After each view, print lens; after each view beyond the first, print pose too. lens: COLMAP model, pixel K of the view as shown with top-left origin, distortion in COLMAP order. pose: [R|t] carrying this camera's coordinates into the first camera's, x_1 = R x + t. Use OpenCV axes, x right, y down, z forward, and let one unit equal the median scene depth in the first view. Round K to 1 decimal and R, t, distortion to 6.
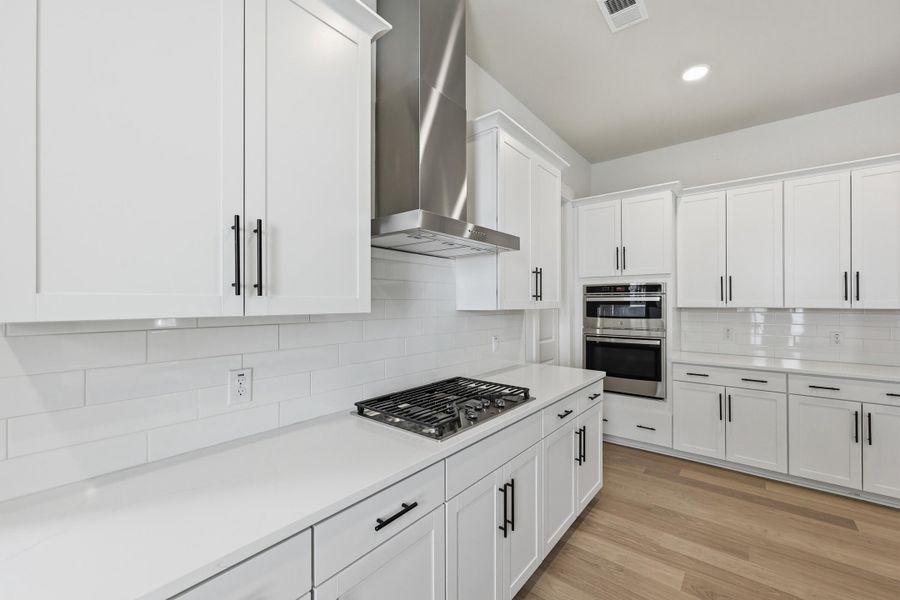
lens RADIAL K [[367.9, 0, 447.6], [0, 367.9, 300.0], [0, 0, 1]] dist [0.011131, -0.000153]
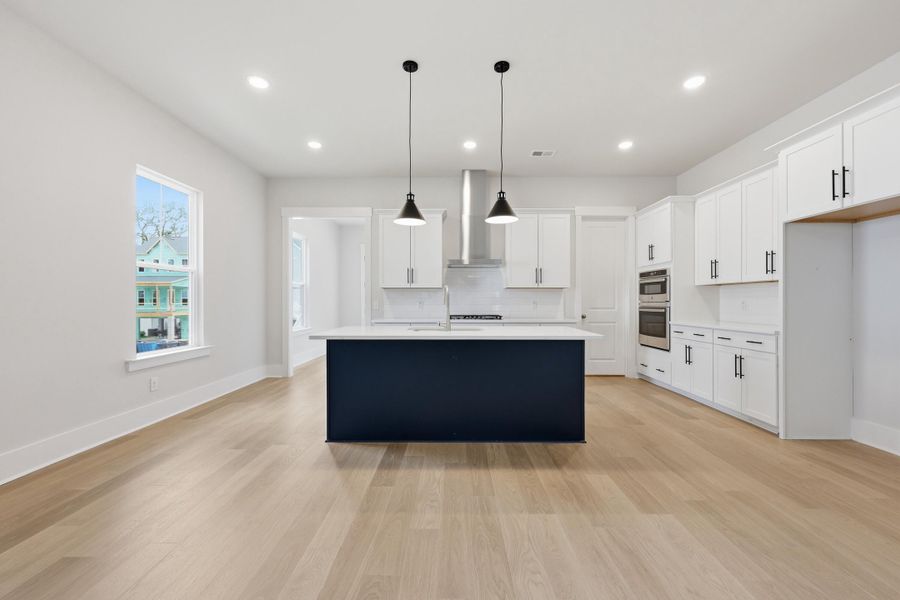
lens RADIAL K [[367.9, 0, 452.5], [0, 367.9, 300.8], [0, 0, 1]] dist [0.011131, -0.000153]
pose [[0.627234, -0.002347, -0.778827, 1.175858], [0.009470, 0.999945, 0.004614, 0.064797], [0.778773, -0.010270, 0.627222, -0.528945]]
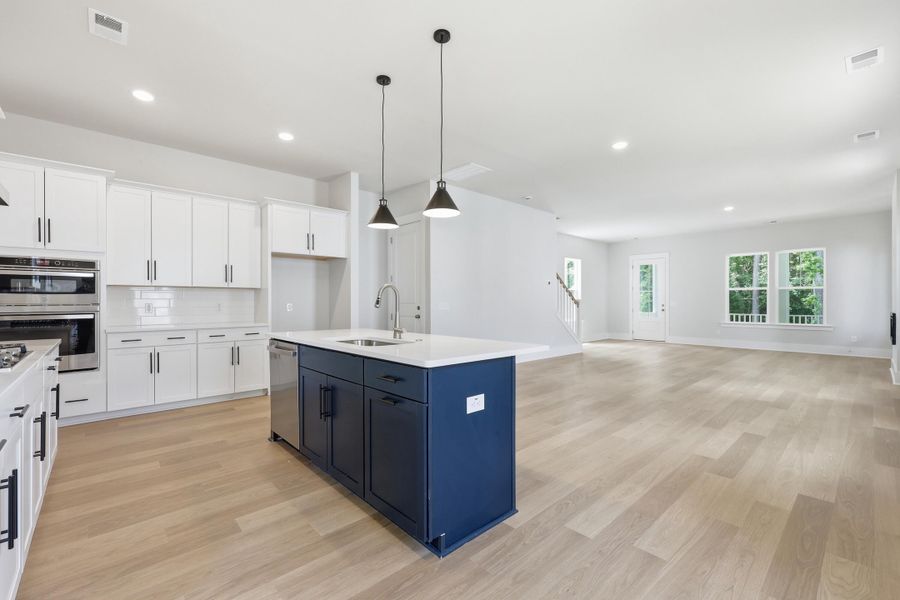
lens RADIAL K [[389.4, 0, 452.4], [0, 389.4, 301.6], [0, 0, 1]] dist [0.009163, -0.000544]
pose [[0.147162, 0.001815, 0.989111, -0.395667], [-0.005062, 0.999987, -0.001082, 0.069881], [-0.989099, -0.004847, 0.147169, -0.191978]]
